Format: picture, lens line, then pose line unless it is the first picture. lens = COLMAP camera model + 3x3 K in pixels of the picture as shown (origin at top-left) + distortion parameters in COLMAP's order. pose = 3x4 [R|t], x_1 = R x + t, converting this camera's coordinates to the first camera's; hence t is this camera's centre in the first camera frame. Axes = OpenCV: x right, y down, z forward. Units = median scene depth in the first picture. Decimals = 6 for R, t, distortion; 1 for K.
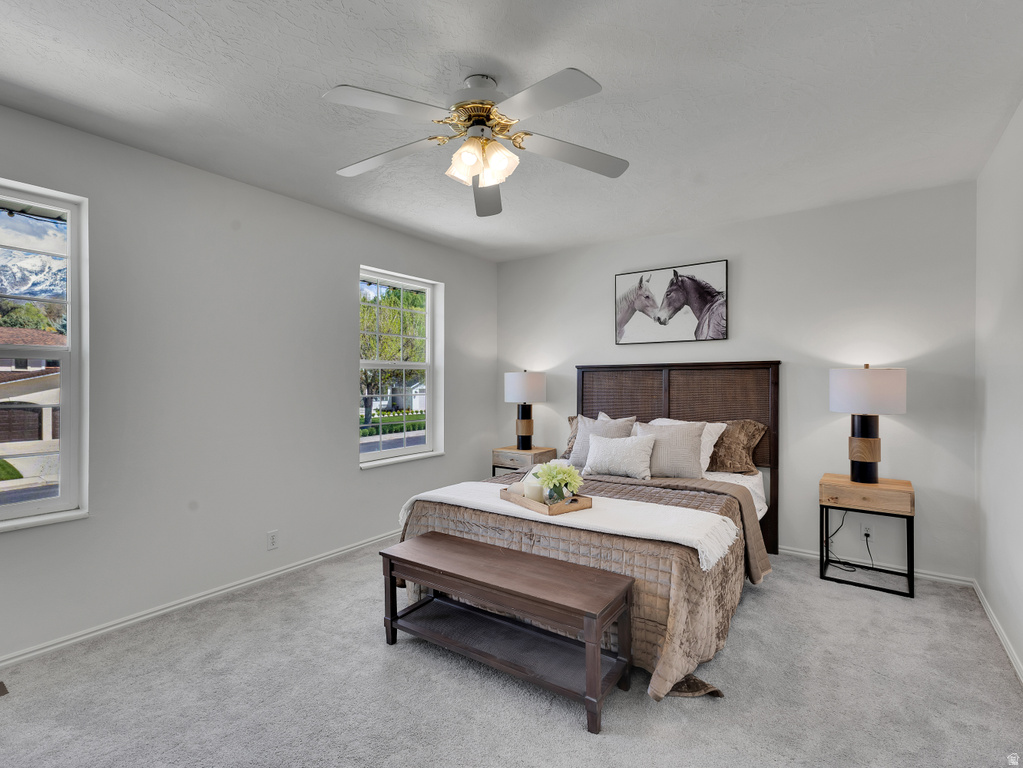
lens RADIAL K [[494.6, 0, 509.2], [0, 494.6, 382.3], [0, 0, 1]] dist [0.011676, -0.003791]
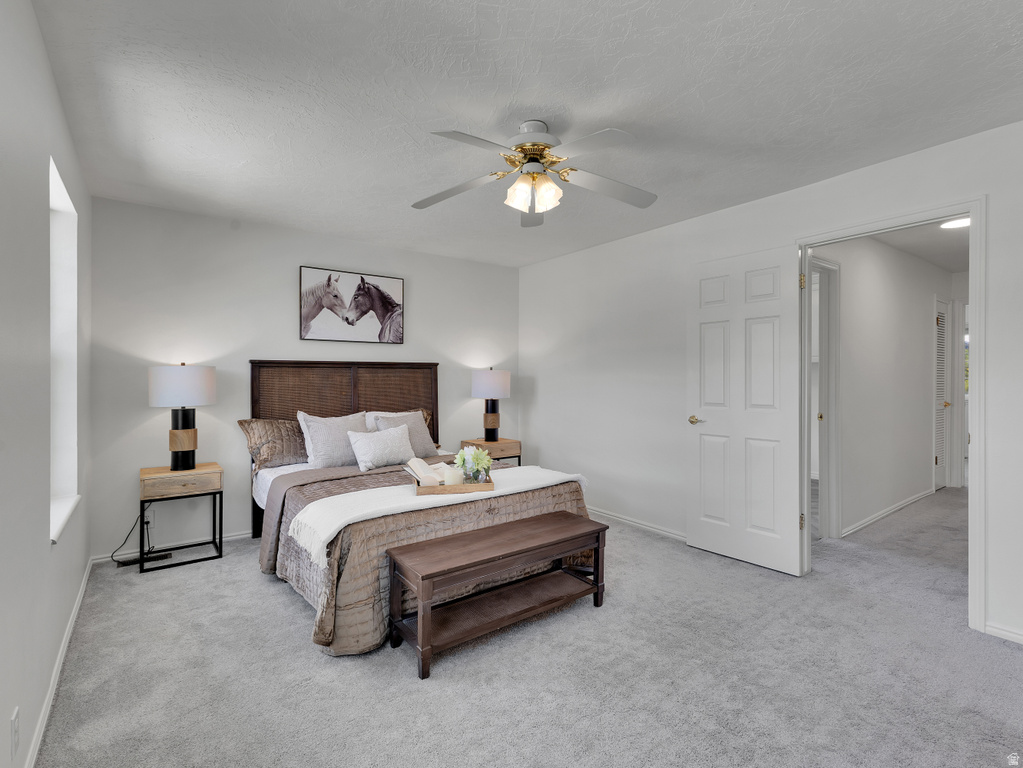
lens RADIAL K [[494.6, 0, 507.9], [0, 494.6, 381.4], [0, 0, 1]] dist [0.011676, -0.003791]
pose [[0.318412, -0.005101, 0.947939, -0.603790], [0.003226, 0.999986, 0.004297, 0.001745], [-0.947947, 0.001690, 0.318424, 0.345835]]
